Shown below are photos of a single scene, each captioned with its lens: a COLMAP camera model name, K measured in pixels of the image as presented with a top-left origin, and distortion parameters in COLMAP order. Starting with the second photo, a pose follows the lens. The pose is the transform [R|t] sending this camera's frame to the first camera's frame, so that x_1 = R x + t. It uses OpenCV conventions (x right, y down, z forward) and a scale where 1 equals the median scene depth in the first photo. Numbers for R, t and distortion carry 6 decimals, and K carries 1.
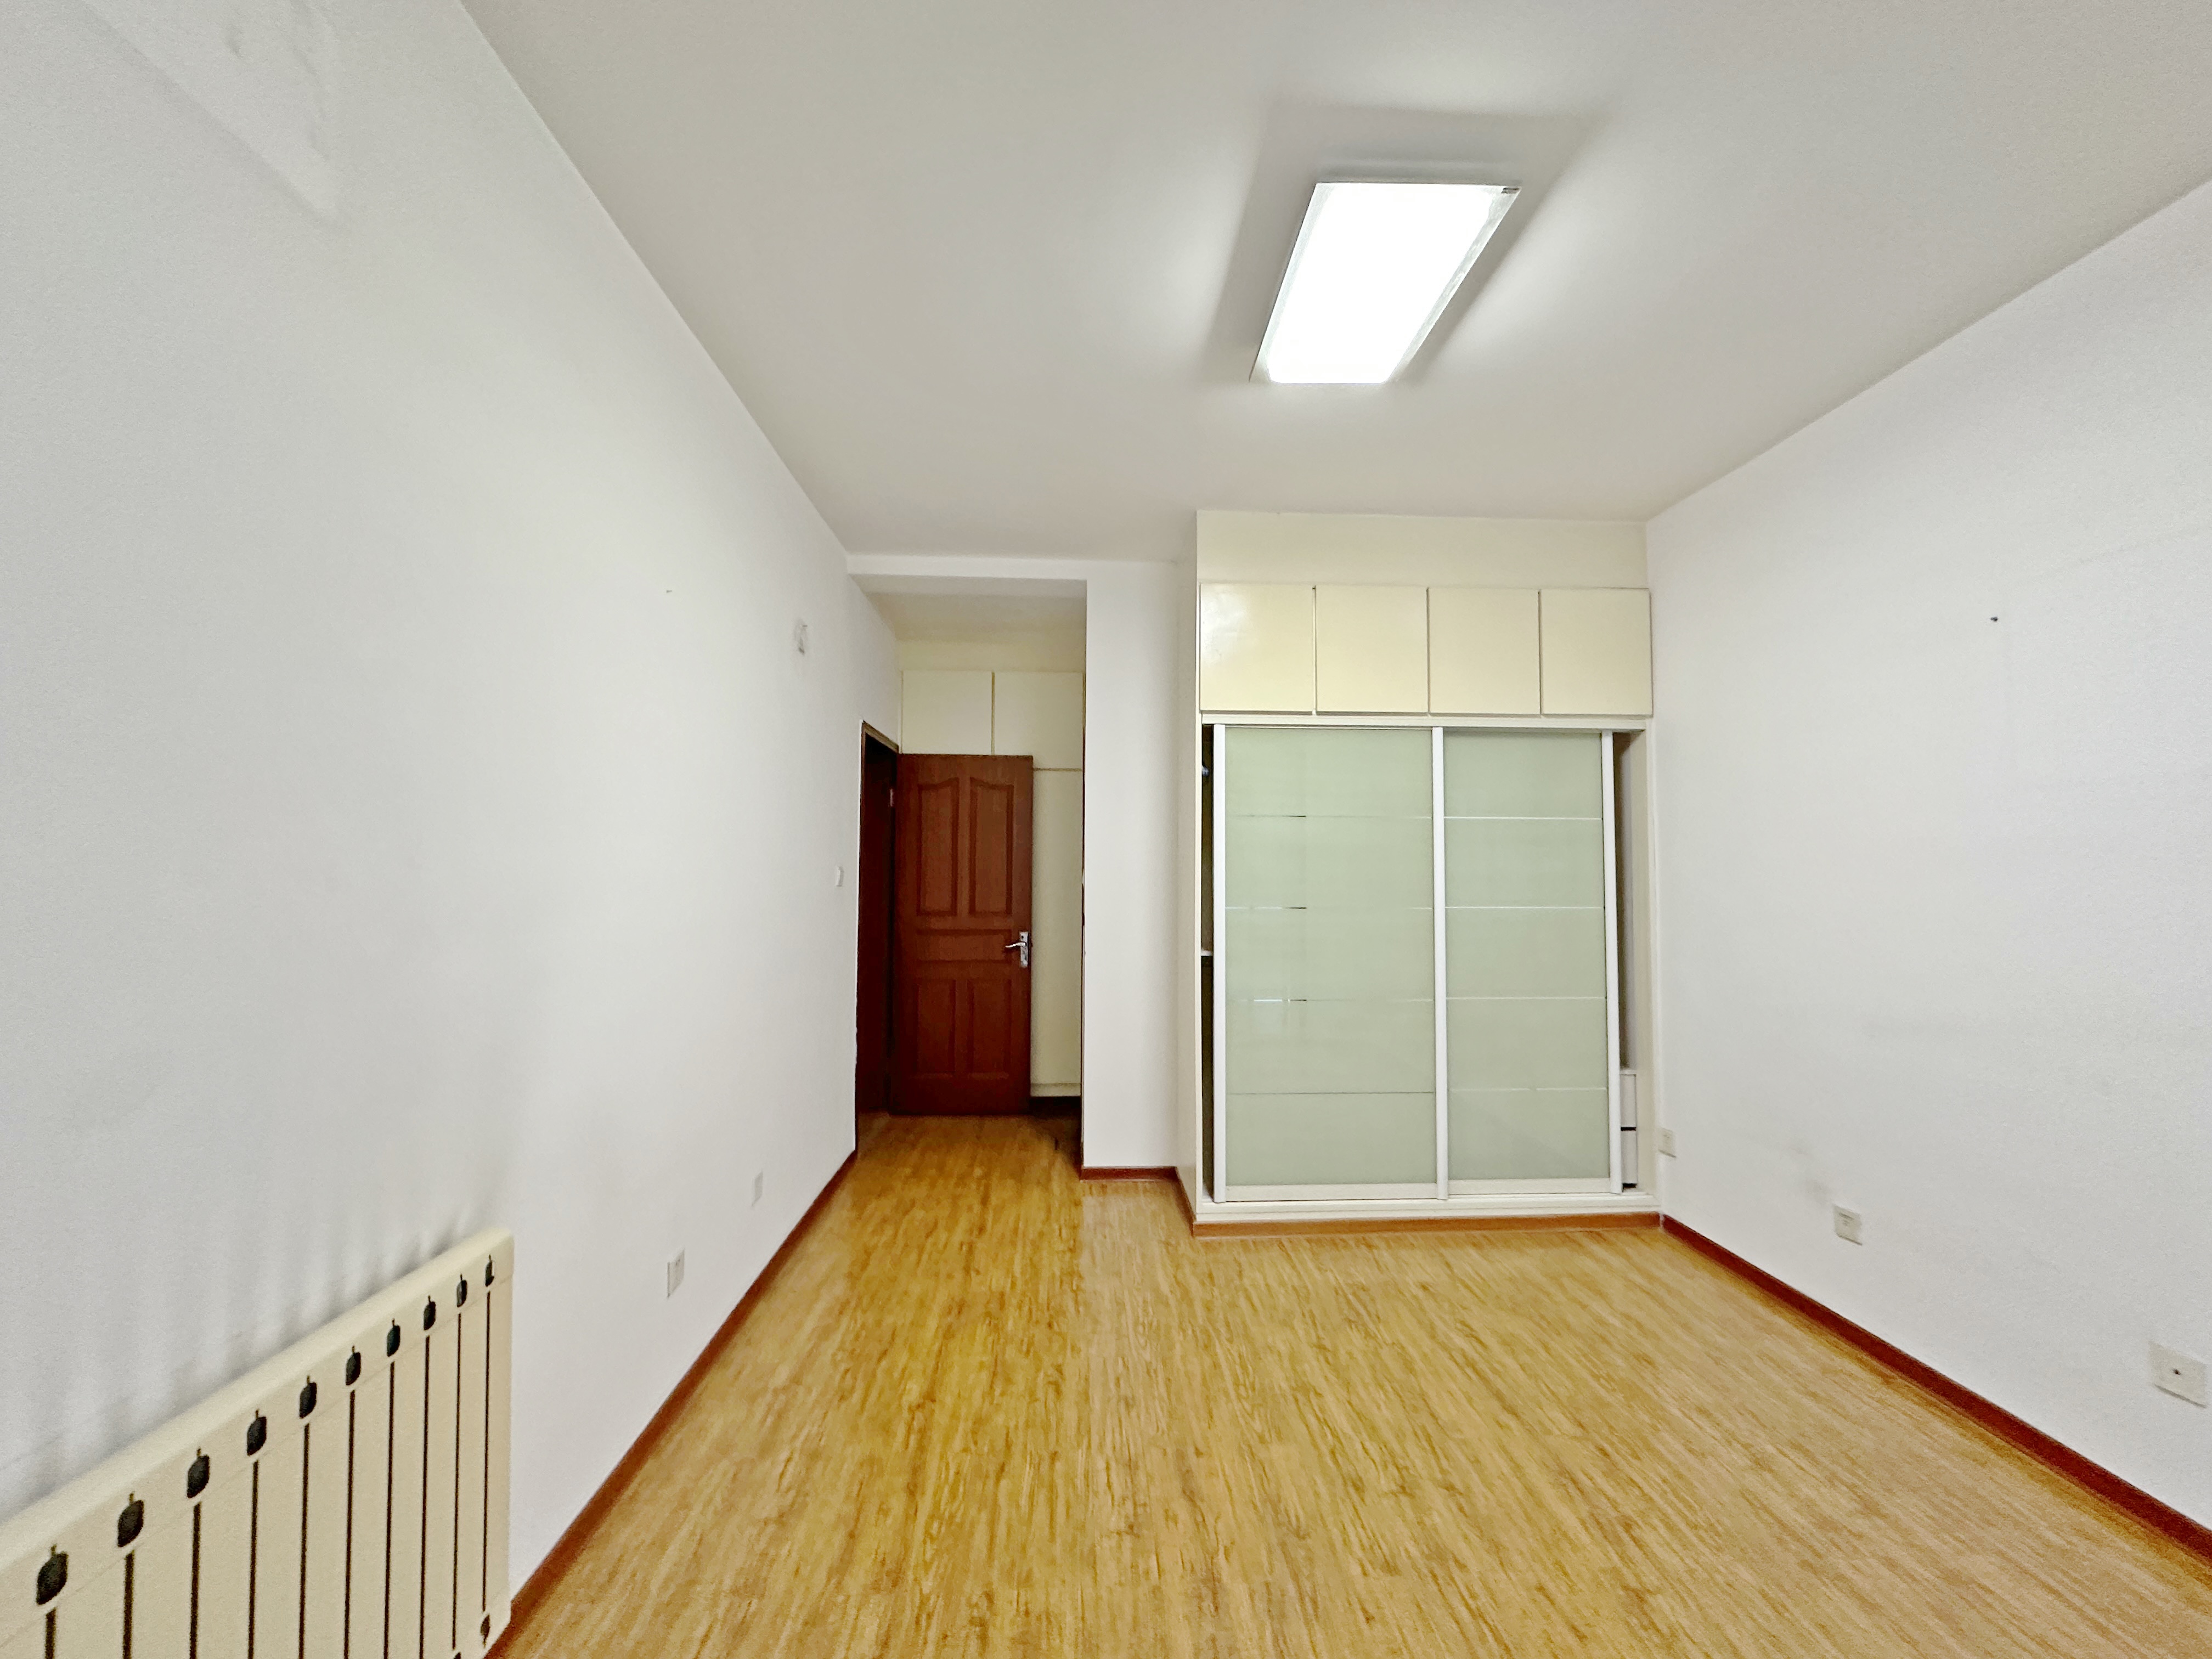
lens RADIAL K [[878.9, 0, 1100.8], [0, 878.9, 830.6], [0, 0, 1]] dist [0.001921, 0.000334]
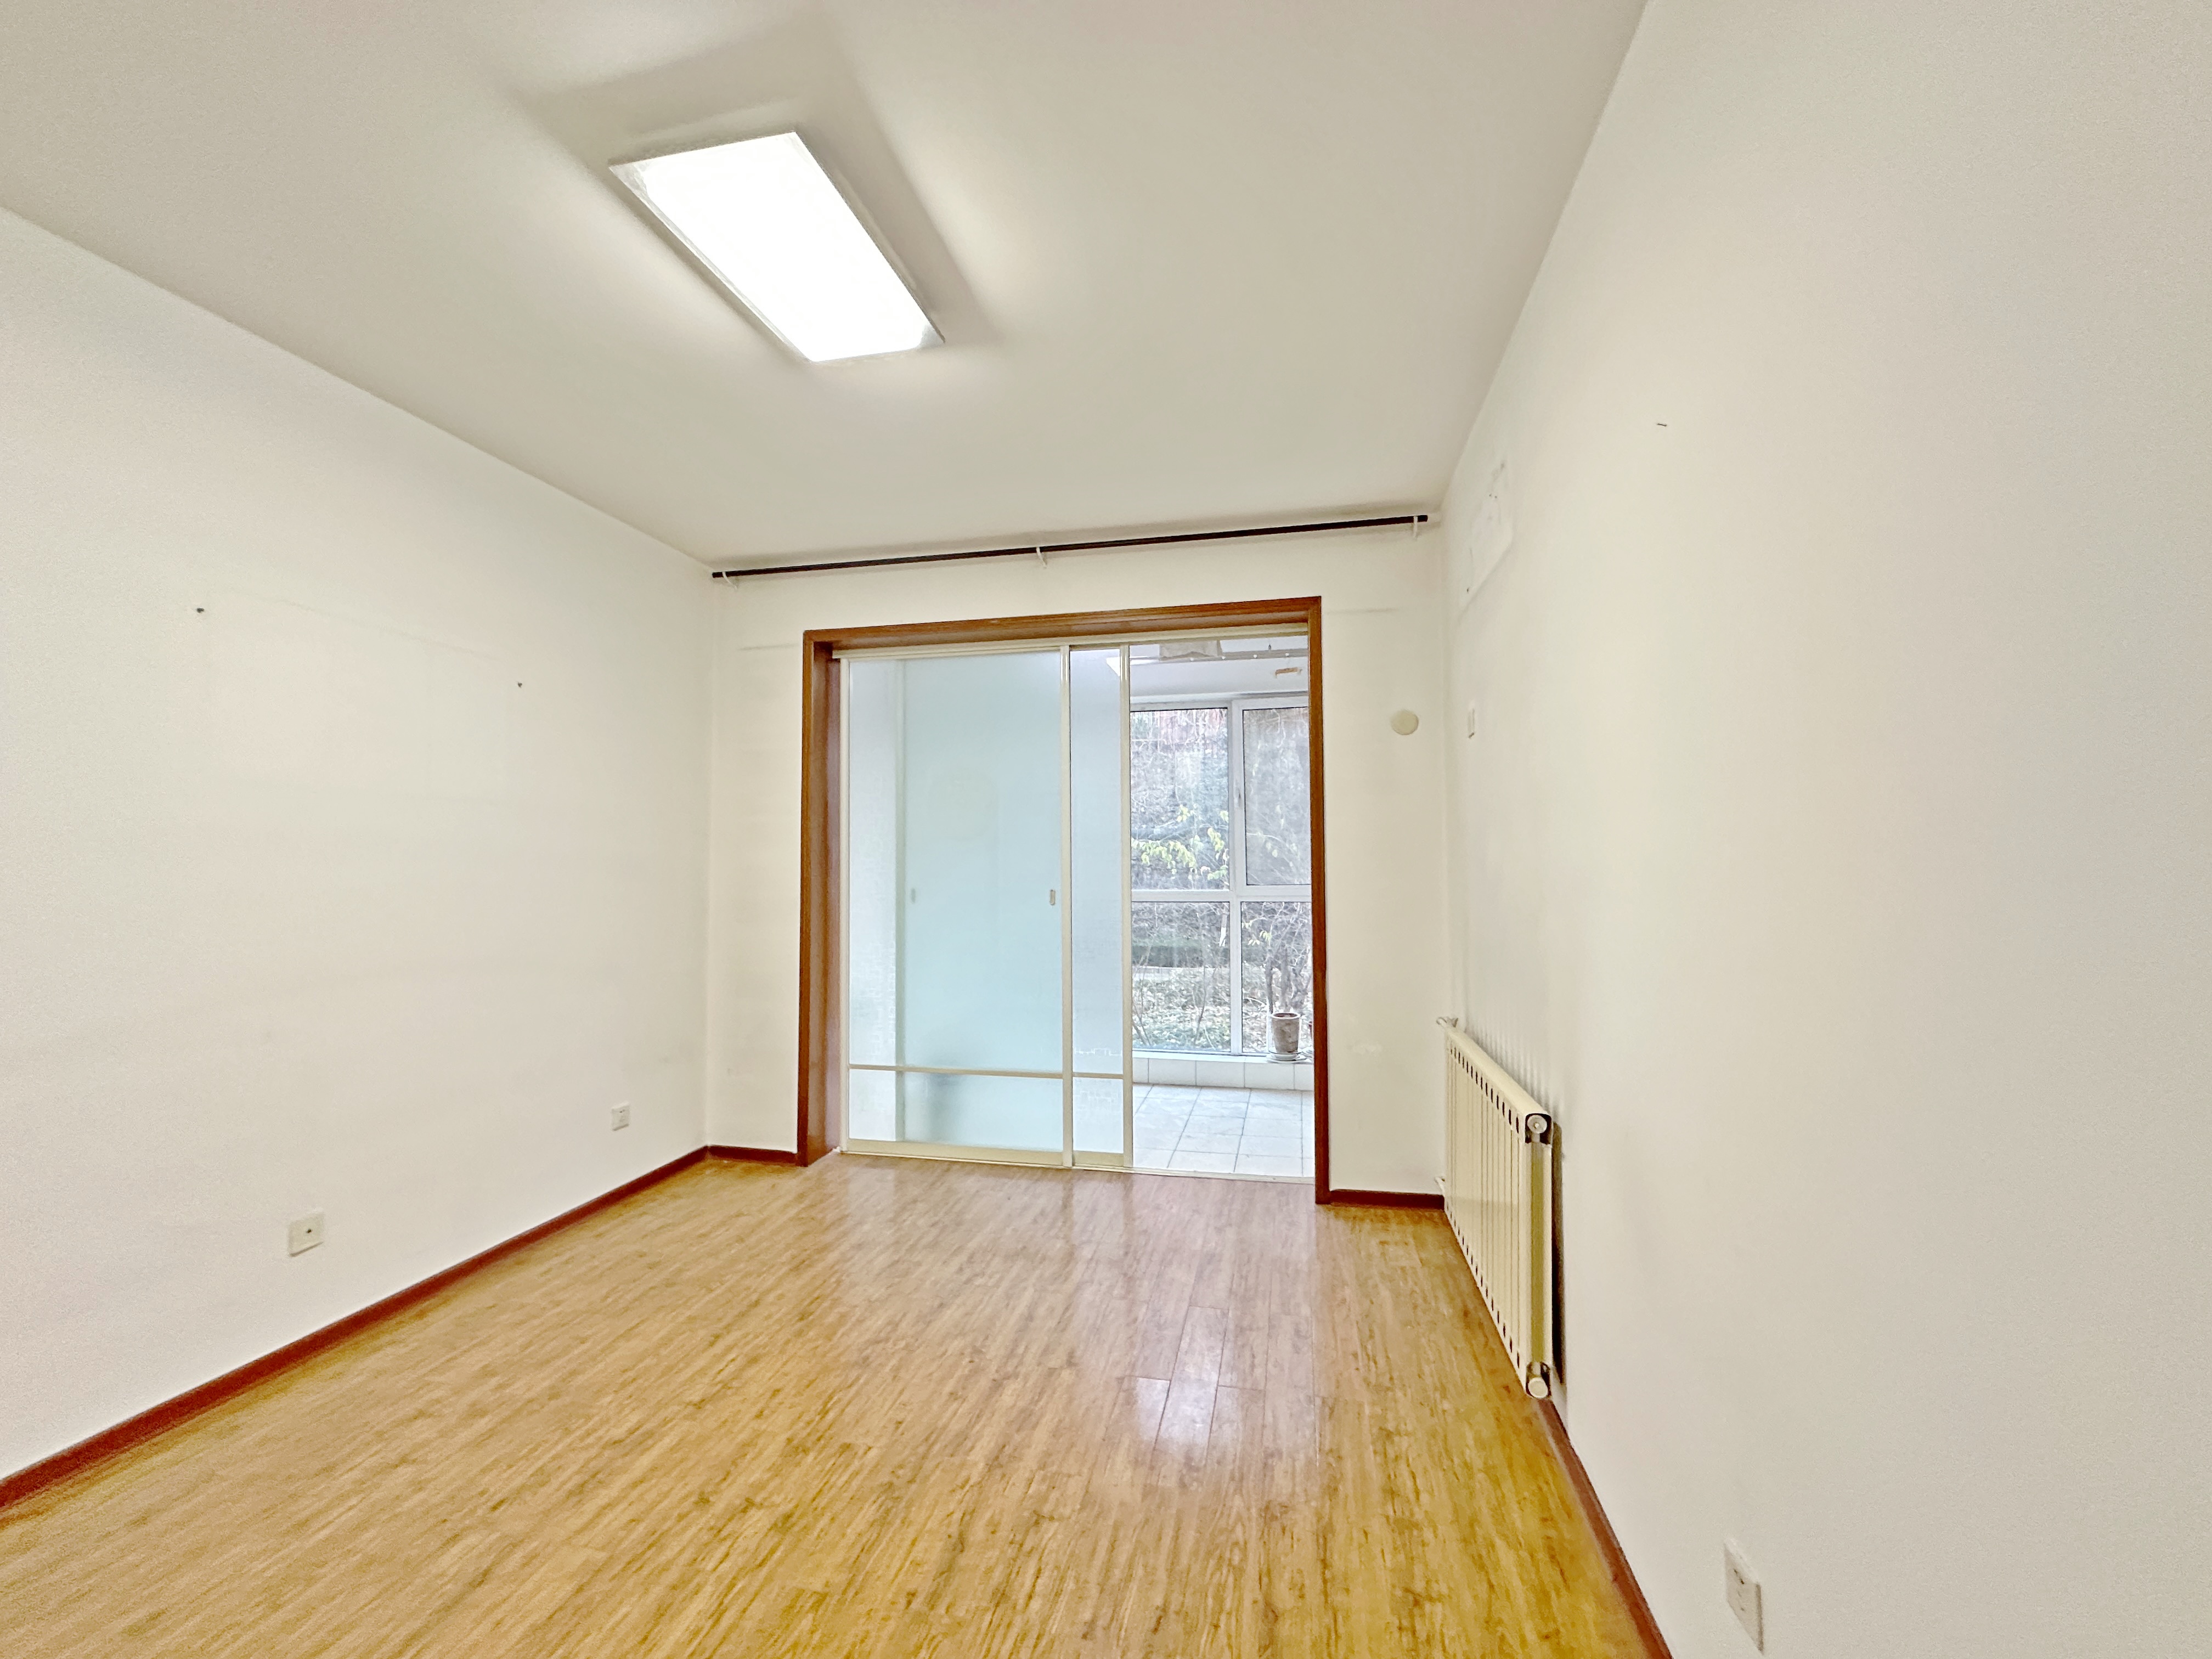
lens RADIAL K [[878.9, 0, 1108.5], [0, 878.9, 822.4], [0, 0, 1]] dist [0.001921, 0.000334]
pose [[-0.969064, 0.013488, 0.246442, -0.293364], [-0.009047, 0.995893, -0.090080, 0.097026], [-0.246645, -0.089523, -0.964962, 1.978471]]
